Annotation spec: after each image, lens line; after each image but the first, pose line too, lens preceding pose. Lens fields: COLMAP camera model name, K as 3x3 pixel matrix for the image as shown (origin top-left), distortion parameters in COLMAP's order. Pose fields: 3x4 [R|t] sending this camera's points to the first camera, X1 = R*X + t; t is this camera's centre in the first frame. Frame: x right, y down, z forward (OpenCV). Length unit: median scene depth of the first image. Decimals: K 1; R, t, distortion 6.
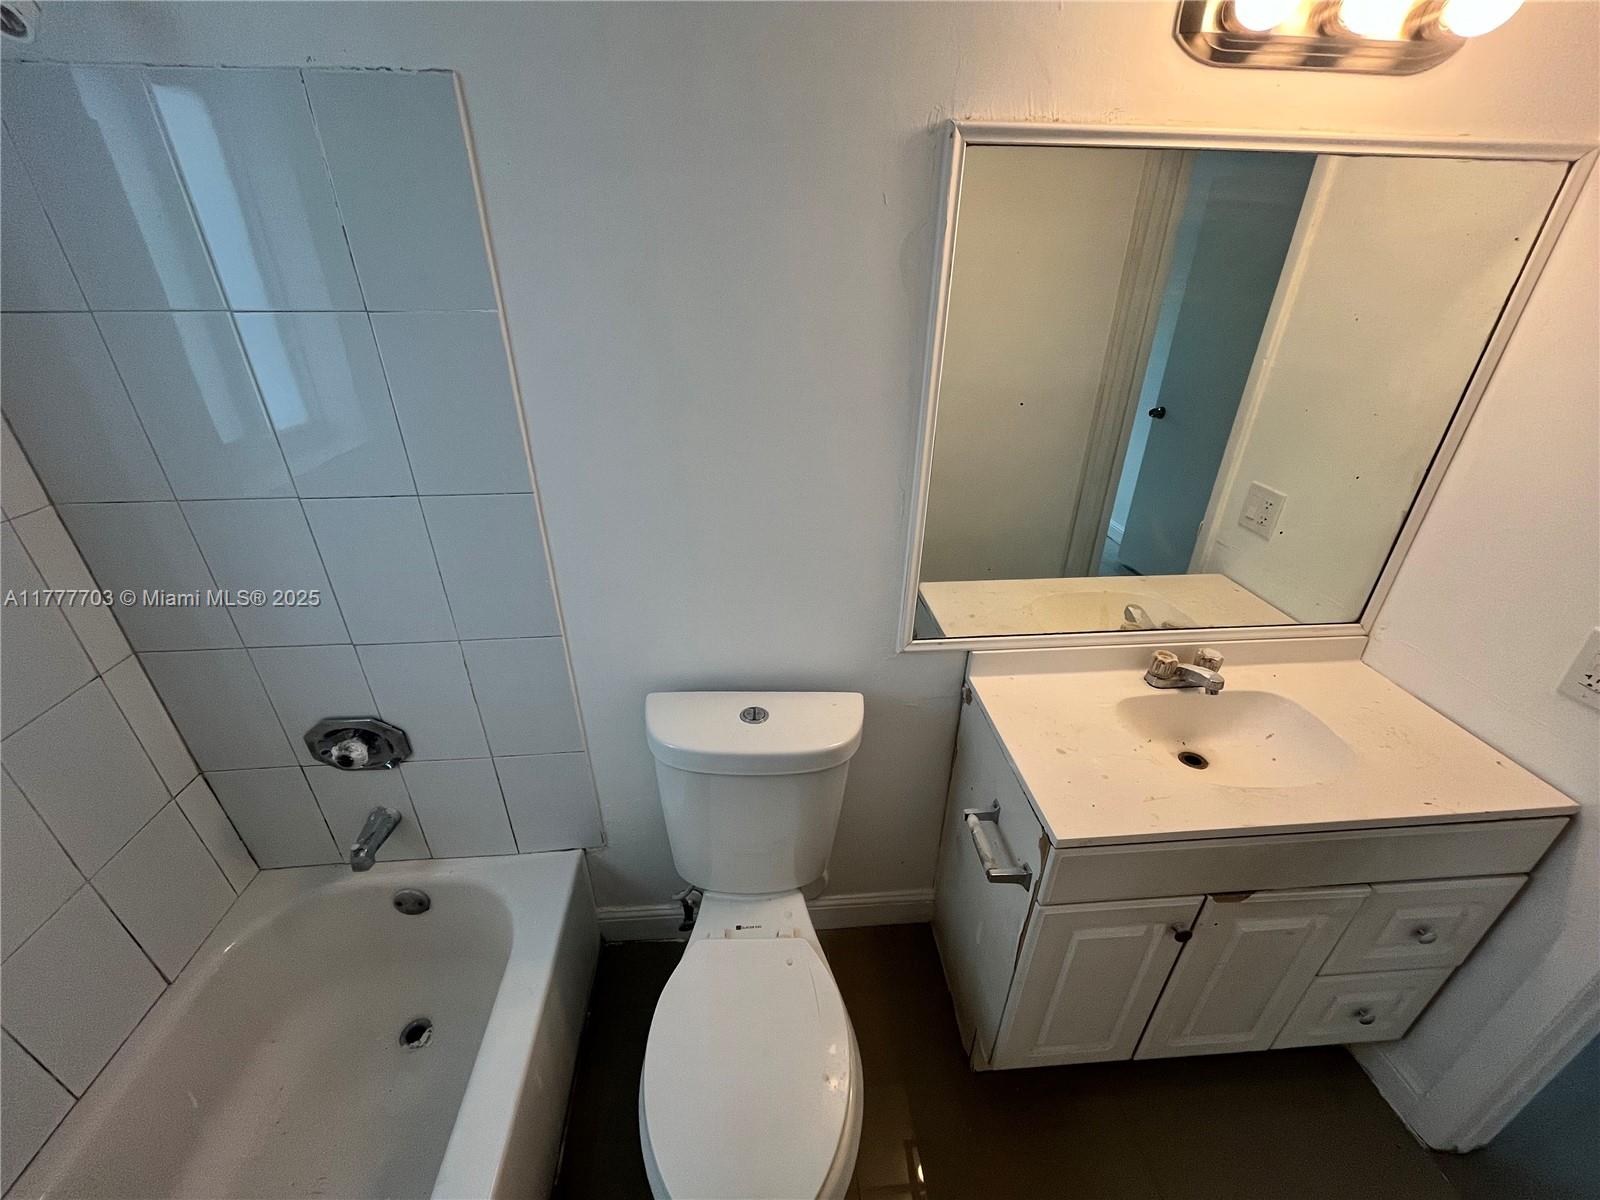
lens RADIAL K [[643.5, 0, 800.0], [0, 643.5, 593.7], [0, 0, 1]] dist [-0.001387, -0.000729]
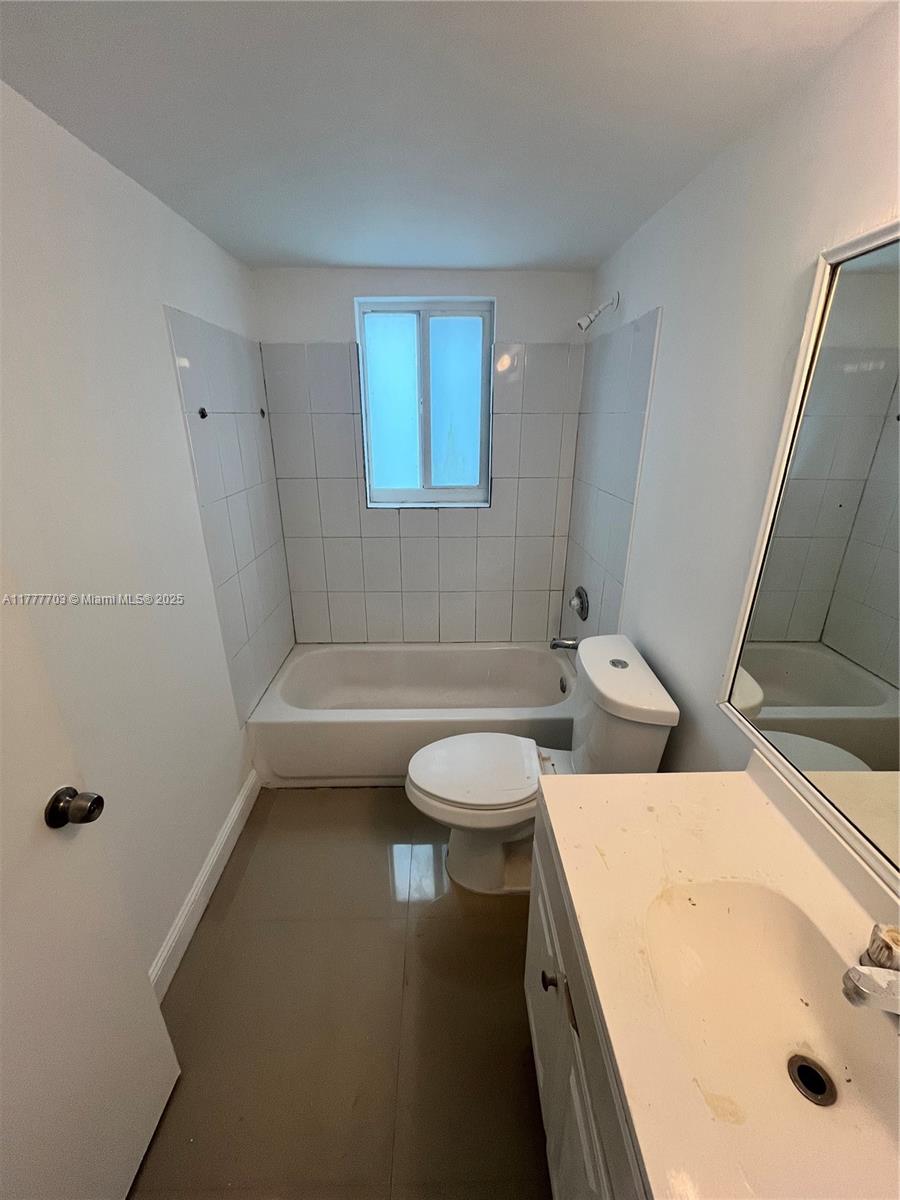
lens RADIAL K [[482.6, 0, 450.9], [0, 482.6, 603.6], [0, 0, 1]] dist [-0.001387, -0.000729]
pose [[-0.062109, 0.356205, -0.932341, 0.939467], [-0.467262, 0.815071, 0.342529, -0.132761], [0.881935, 0.456921, 0.115817, 0.413577]]
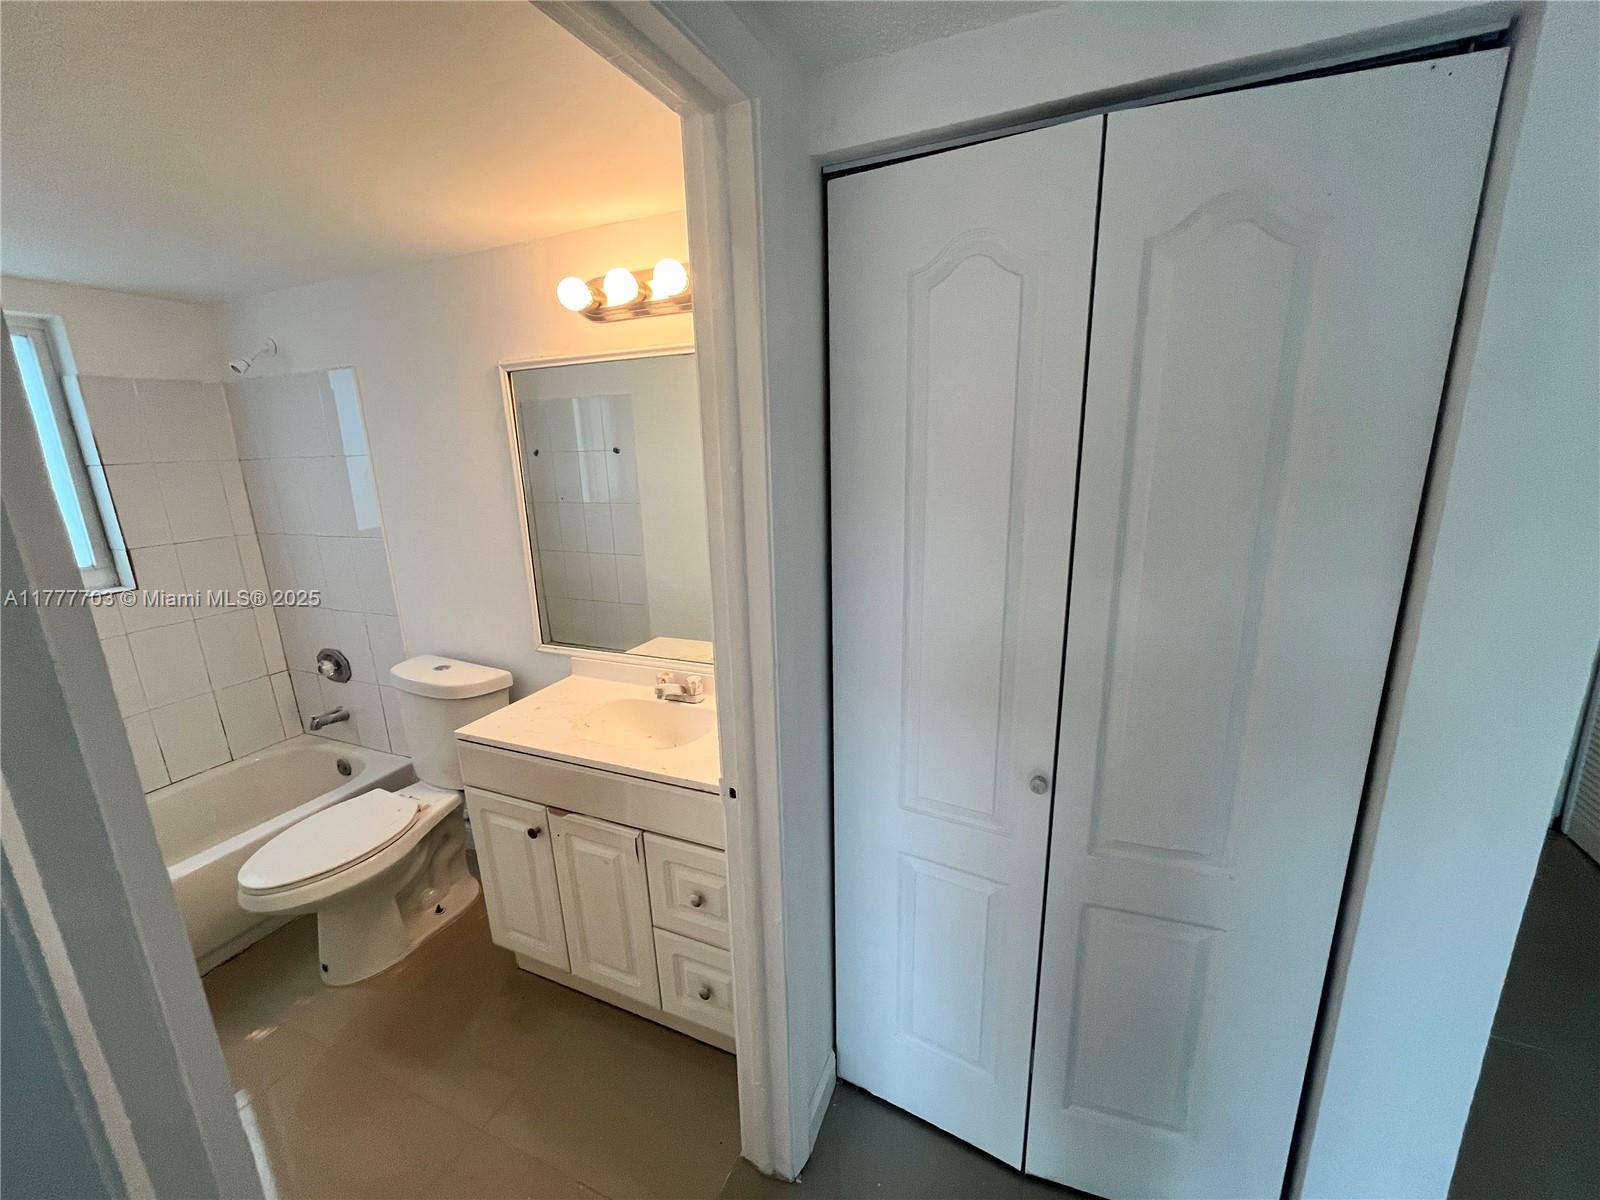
lens RADIAL K [[643.5, 0, 801.4], [0, 643.5, 599.7], [0, 0, 1]] dist [-0.001387, -0.000729]
pose [[0.879855, 0.075182, -0.469258, 1.503364], [-0.188522, 0.961610, -0.199412, 0.165155], [0.436251, 0.263920, 0.860251, -0.117232]]
